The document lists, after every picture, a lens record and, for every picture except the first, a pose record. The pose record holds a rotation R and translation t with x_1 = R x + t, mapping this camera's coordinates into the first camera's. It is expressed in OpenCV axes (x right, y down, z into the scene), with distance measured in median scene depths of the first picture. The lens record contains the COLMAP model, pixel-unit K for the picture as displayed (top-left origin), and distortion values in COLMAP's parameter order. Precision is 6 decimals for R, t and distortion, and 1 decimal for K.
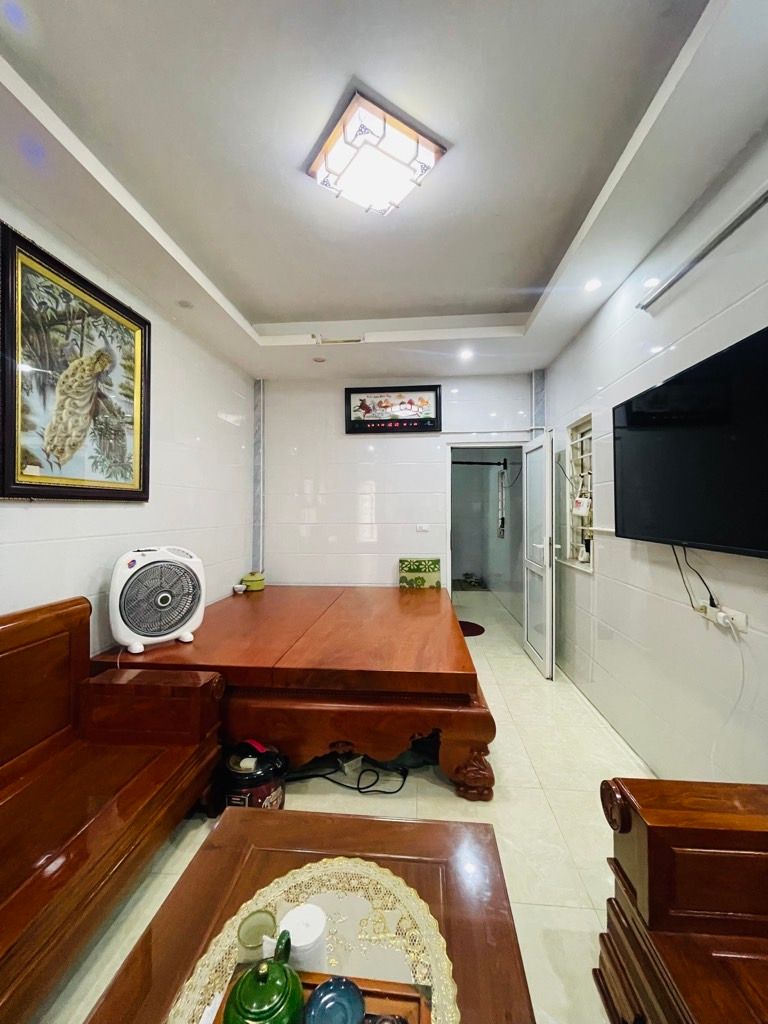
lens RADIAL K [[413.5, 0, 384.7], [0, 413.5, 507.0], [0, 0, 1]] dist [-0.007503, 0.001197]
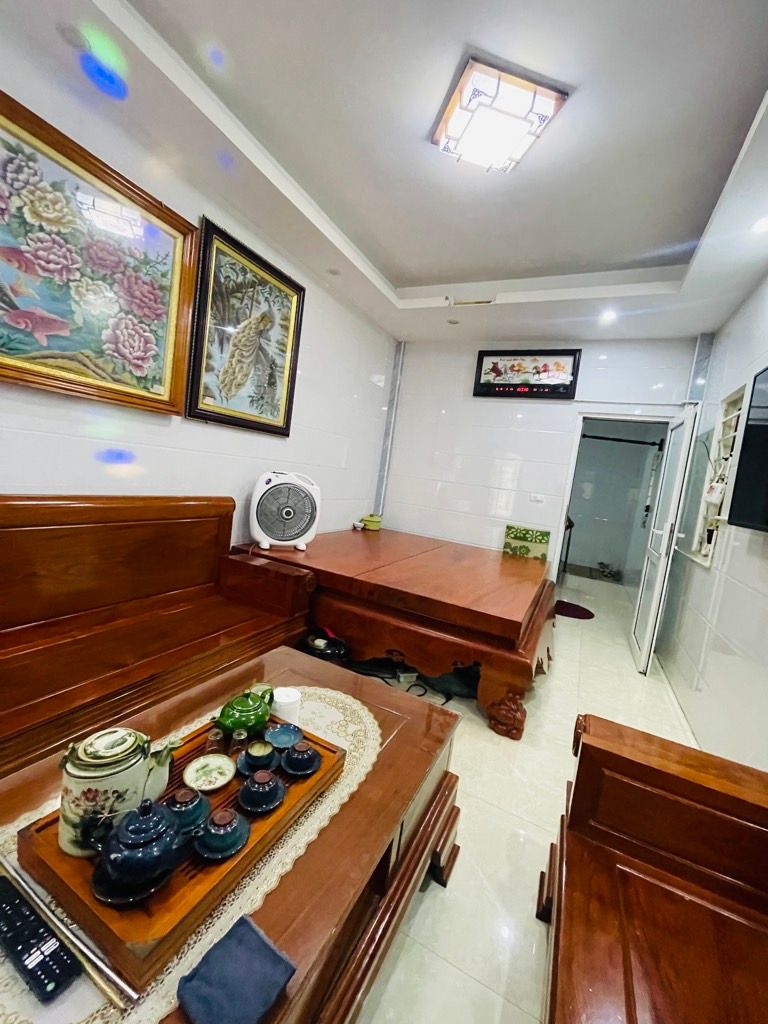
lens RADIAL K [[413.5, 0, 383.8], [0, 413.5, 507.7], [0, 0, 1]] dist [-0.007503, 0.001197]
pose [[0.923771, 0.151909, -0.351526, 0.189550], [-0.126333, 0.987454, 0.094731, 0.048813], [0.361506, -0.043100, 0.931373, -0.085622]]
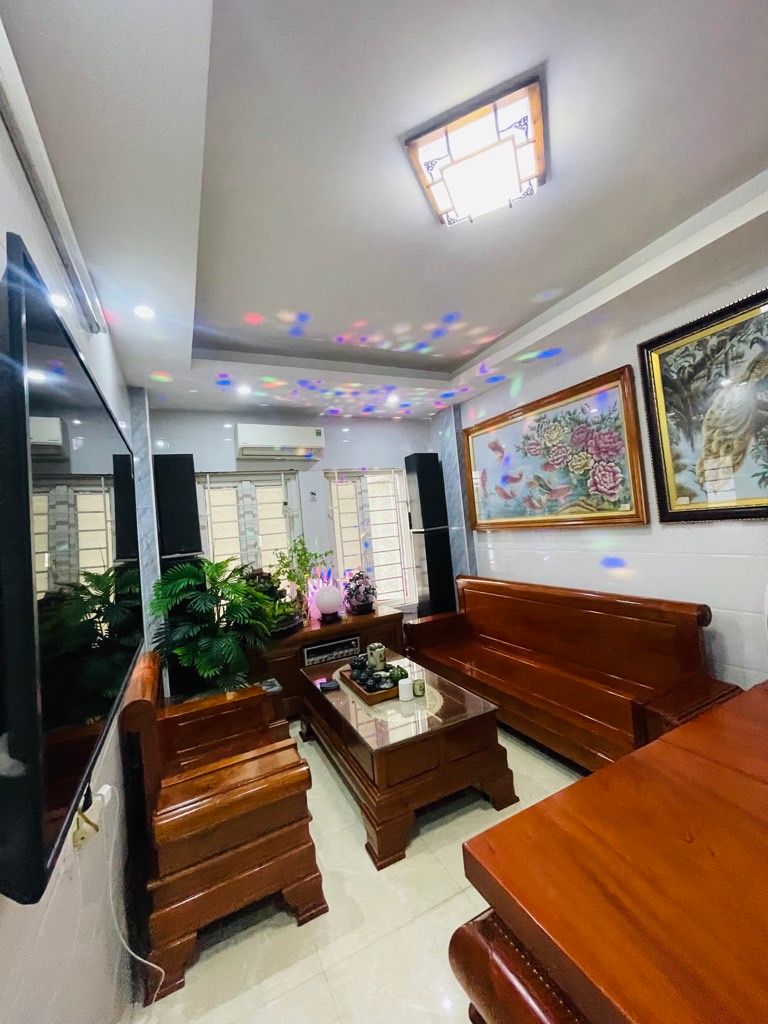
lens RADIAL K [[413.5, 0, 386.1], [0, 413.5, 507.3], [0, 0, 1]] dist [-0.007503, 0.001197]
pose [[-0.855417, 0.062219, -0.514190, 0.522410], [0.097985, 0.994271, -0.042700, -0.082090], [0.508588, -0.086909, -0.856613, 1.299555]]
